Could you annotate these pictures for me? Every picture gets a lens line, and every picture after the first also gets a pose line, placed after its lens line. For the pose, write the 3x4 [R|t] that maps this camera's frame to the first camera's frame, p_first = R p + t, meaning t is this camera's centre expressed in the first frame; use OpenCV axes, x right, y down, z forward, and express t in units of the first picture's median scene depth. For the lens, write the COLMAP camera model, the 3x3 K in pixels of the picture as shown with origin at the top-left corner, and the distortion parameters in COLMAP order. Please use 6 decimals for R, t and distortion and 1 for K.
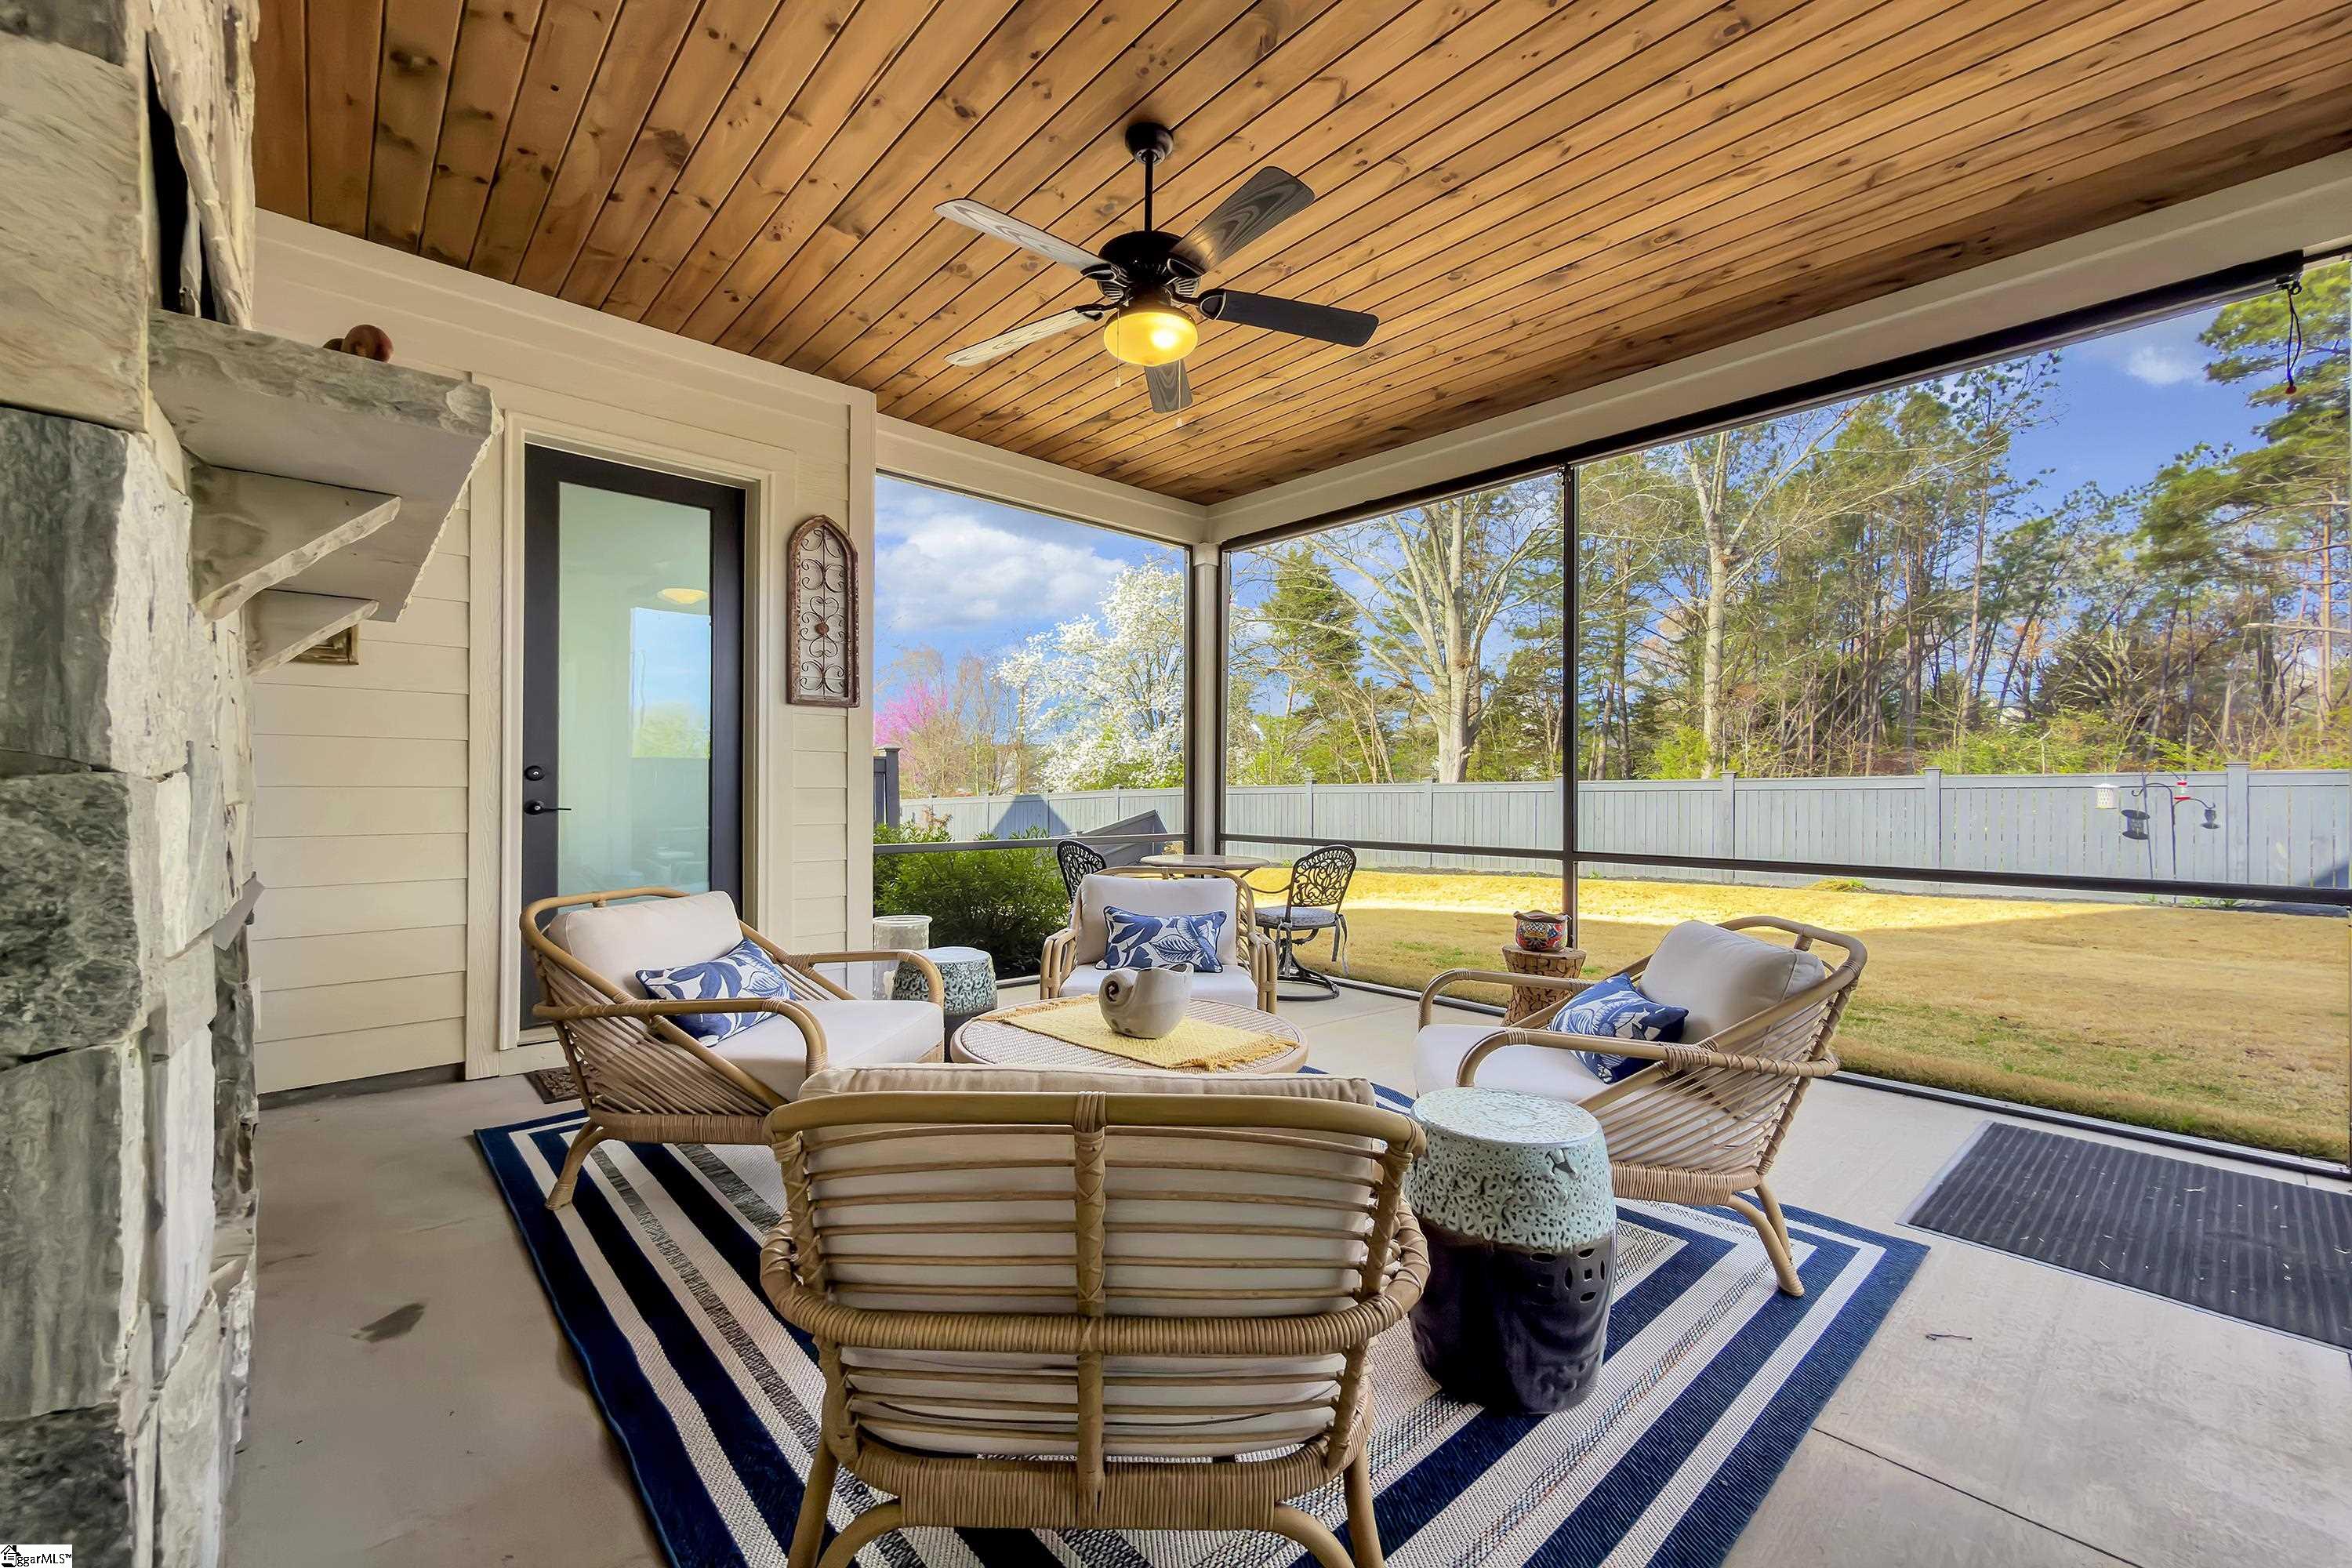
lens RADIAL K [[937.1, 0, 1182.8], [0, 937.1, 788.9], [0, 0, 1]] dist [0.000695, 0.000368]
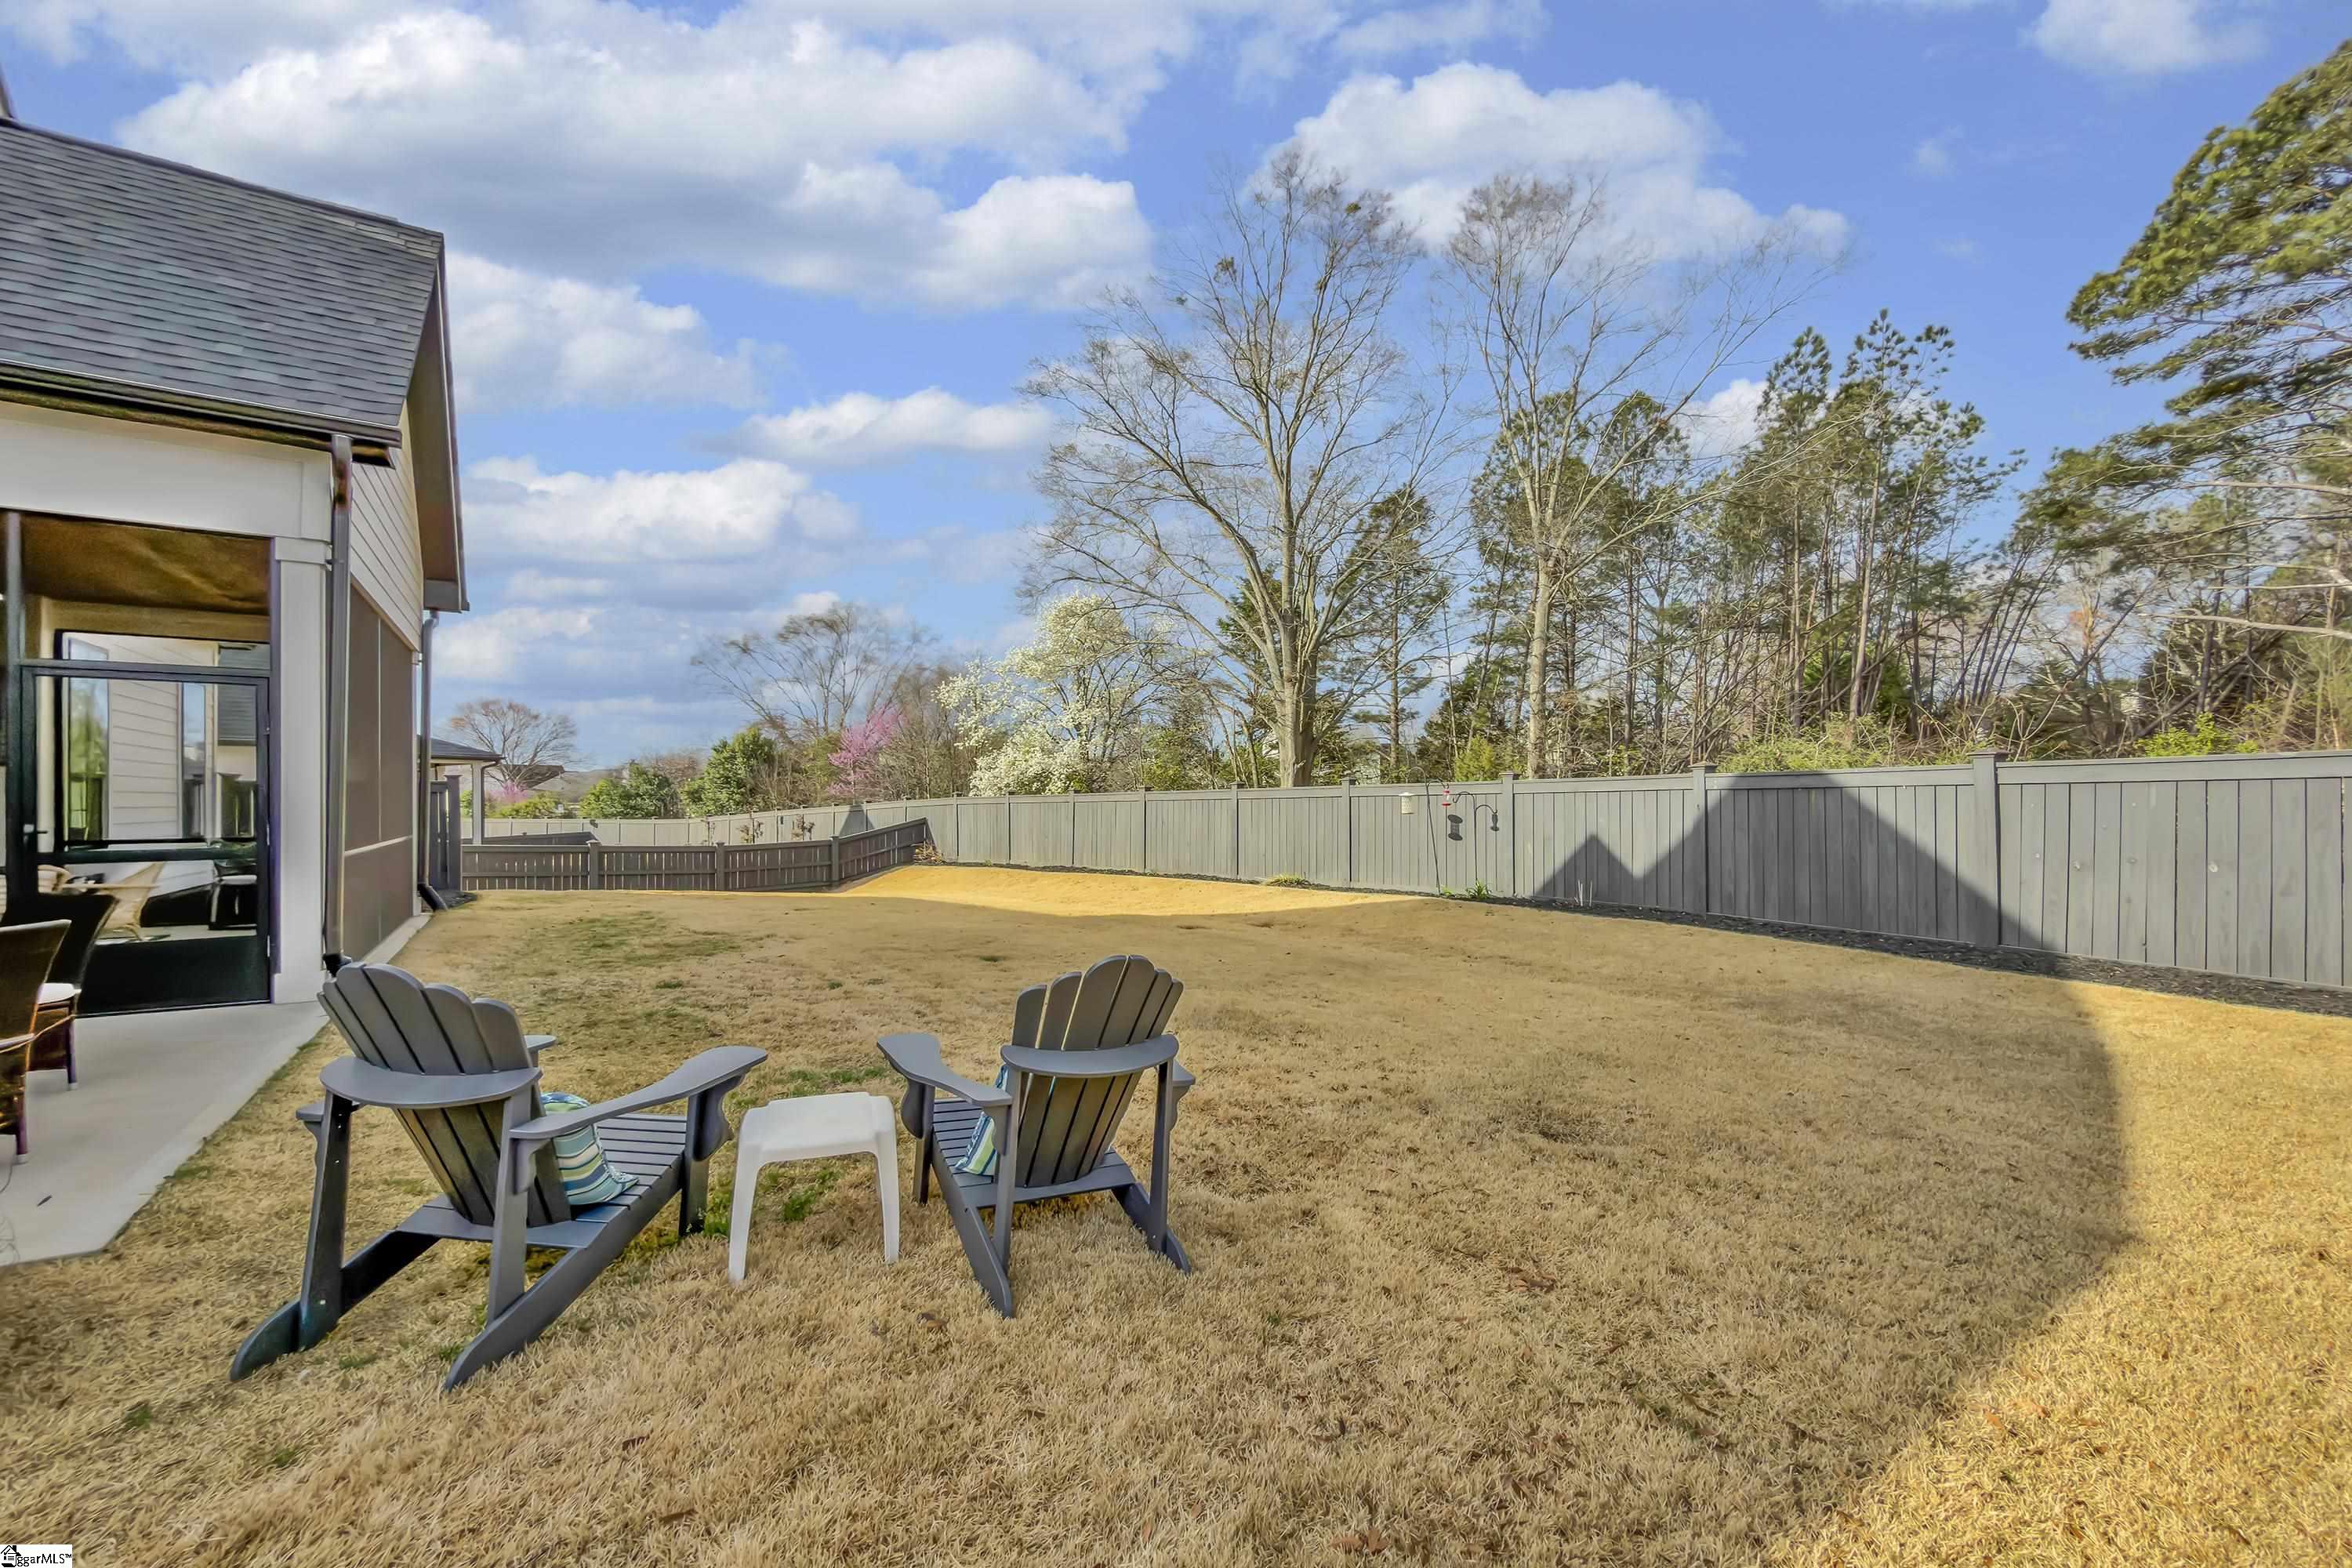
lens RADIAL K [[934.9, 0, 1173.2], [0, 934.9, 799.1], [0, 0, 1]] dist [-0.001222, -0.000177]
pose [[0.988186, -0.007682, -0.153068, 1.686543], [0.008204, 0.999962, 0.002784, -0.006556], [0.153041, -0.004007, 0.988212, -0.374302]]
